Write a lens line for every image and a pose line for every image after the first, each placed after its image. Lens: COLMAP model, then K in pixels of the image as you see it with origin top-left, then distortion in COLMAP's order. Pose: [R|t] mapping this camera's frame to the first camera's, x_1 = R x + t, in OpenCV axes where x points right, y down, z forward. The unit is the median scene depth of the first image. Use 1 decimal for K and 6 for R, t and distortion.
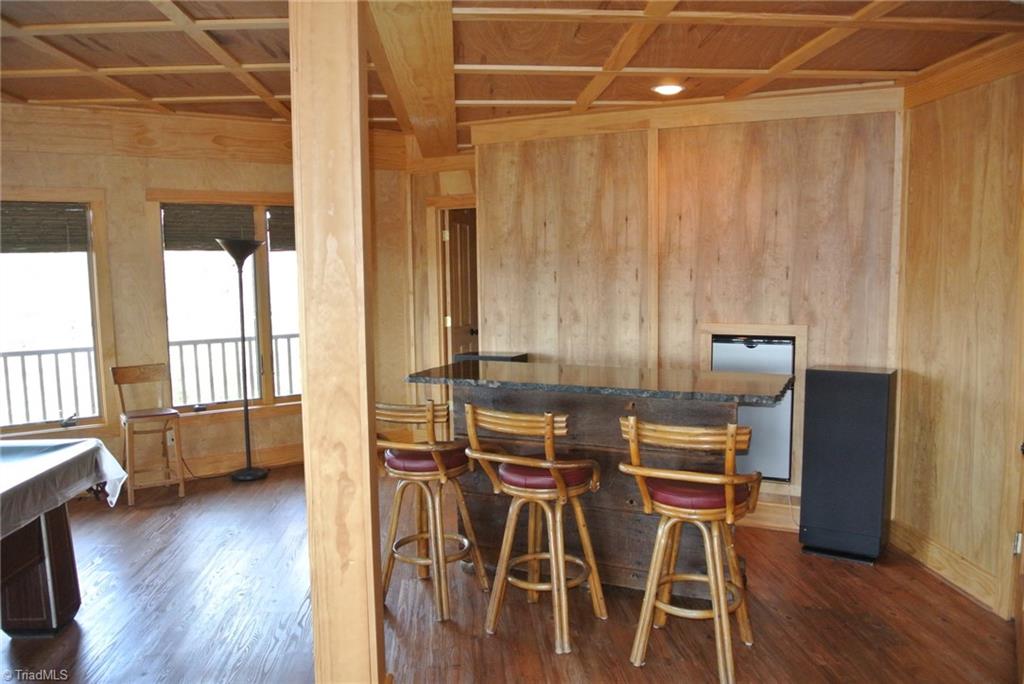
lens RADIAL K [[781.1, 0, 511.4], [0, 781.1, 355.3], [0, 0, 1]] dist [-0.060682, 0.011736]
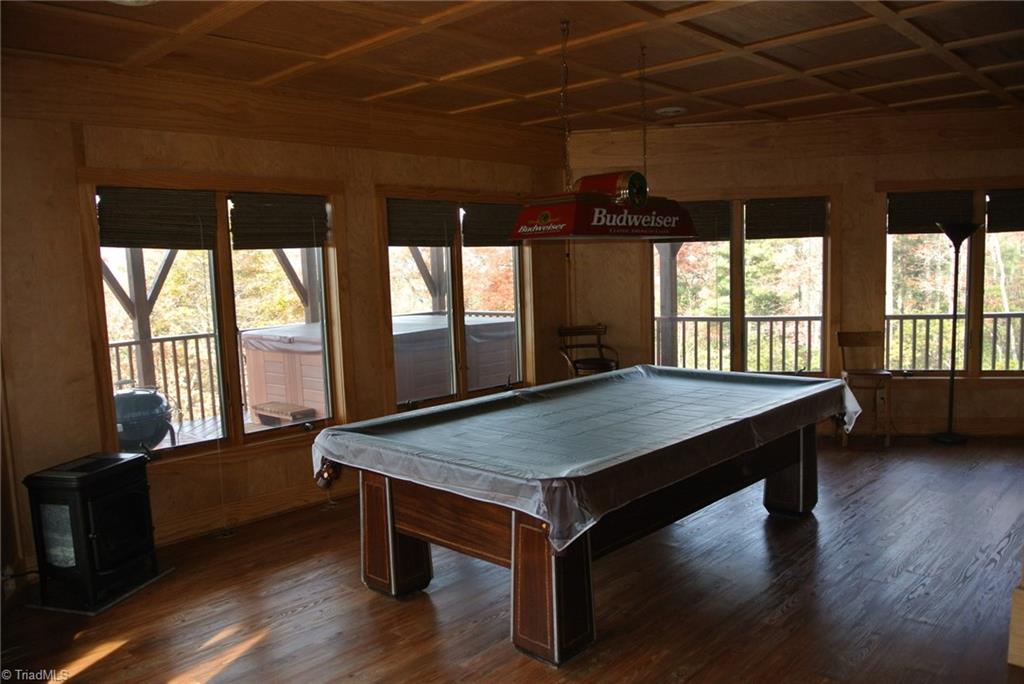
lens RADIAL K [[781.1, 0, 511.4], [0, 781.1, 355.3], [0, 0, 1]] dist [-0.060682, 0.011736]
pose [[0.675015, 0.079245, -0.733536, 0.031458], [-0.061818, 0.996794, 0.050798, 0.022523], [0.735210, 0.011056, 0.677750, -0.207769]]
